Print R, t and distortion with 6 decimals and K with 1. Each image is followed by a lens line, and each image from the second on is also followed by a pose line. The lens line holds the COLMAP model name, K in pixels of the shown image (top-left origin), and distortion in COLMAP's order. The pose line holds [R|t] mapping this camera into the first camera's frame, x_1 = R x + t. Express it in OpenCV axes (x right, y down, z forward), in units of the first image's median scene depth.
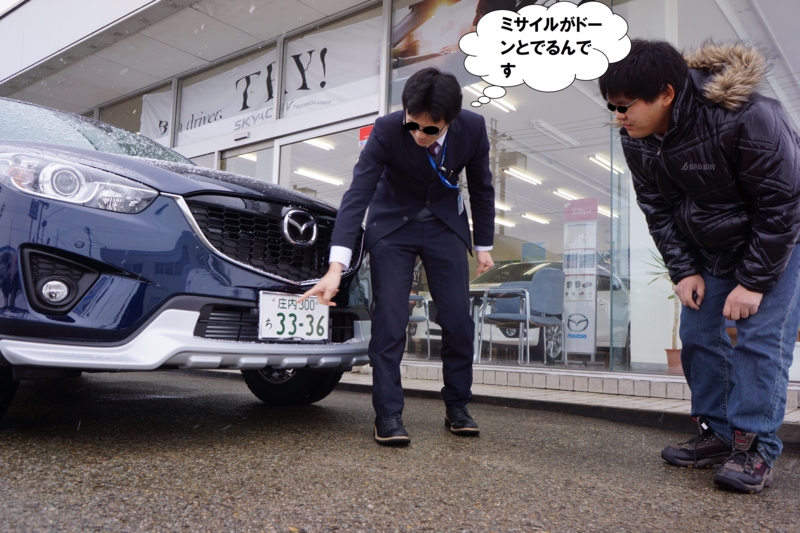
lens RADIAL K [[684.4, 0, 396.6], [0, 684.4, 267.9], [0, 0, 1]] dist [-0.013171, 0.008276]
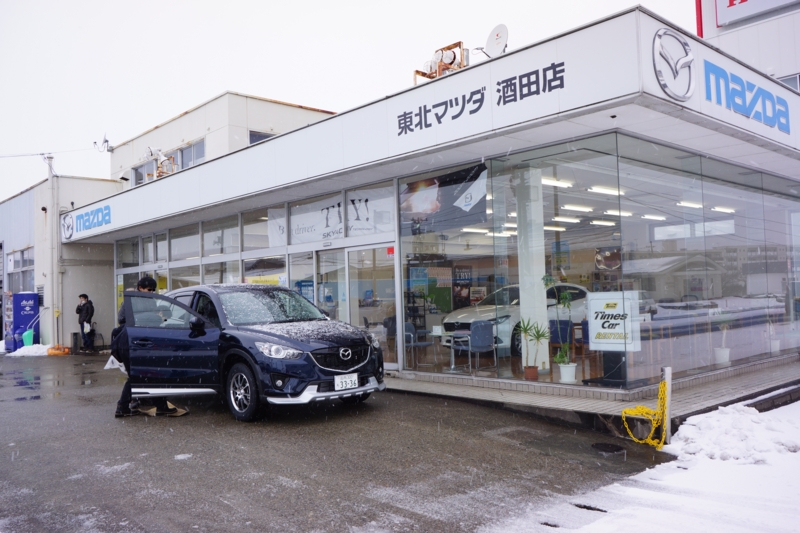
lens RADIAL K [[684.4, 0, 399.3], [0, 684.4, 269.2], [0, 0, 1]] dist [-0.013171, 0.008276]
pose [[0.987108, -0.072562, -0.142663, 0.596889], [0.082084, 0.994694, 0.062022, -0.636269], [0.137406, -0.072933, 0.987826, -2.113099]]
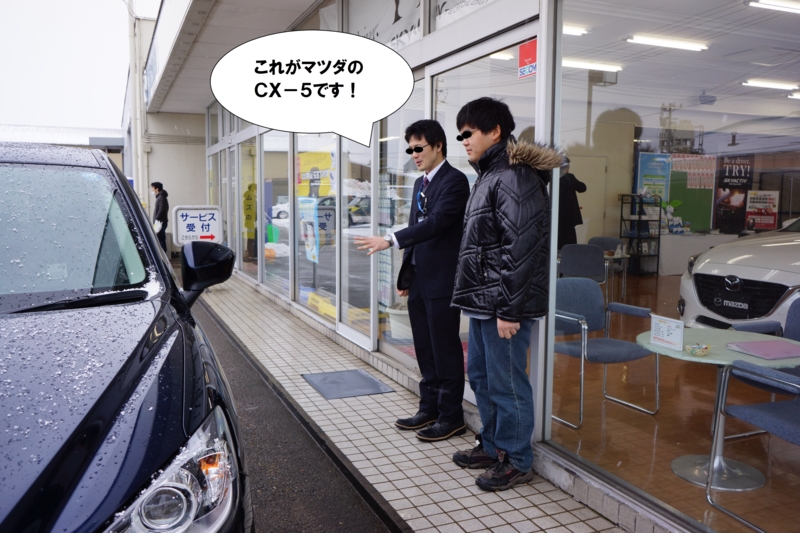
lens RADIAL K [[684.4, 0, 404.8], [0, 684.4, 266.9], [0, 0, 1]] dist [-0.013171, 0.008276]
pose [[0.885367, 0.015979, -0.464618, 0.331579], [0.074280, 0.981708, 0.175308, -0.308437], [0.458920, -0.189723, 0.867985, 0.994406]]
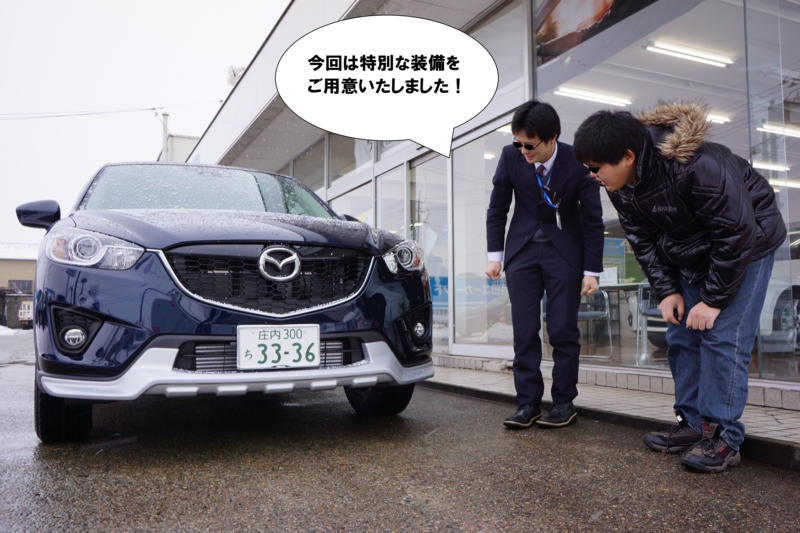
lens RADIAL K [[684.4, 0, 396.7], [0, 684.4, 266.4], [0, 0, 1]] dist [-0.013171, 0.008276]
pose [[0.898687, -0.074939, -0.432142, 0.501289], [0.084303, 0.996437, 0.002521, -0.041900], [0.430413, -0.038697, 0.901802, 0.104750]]
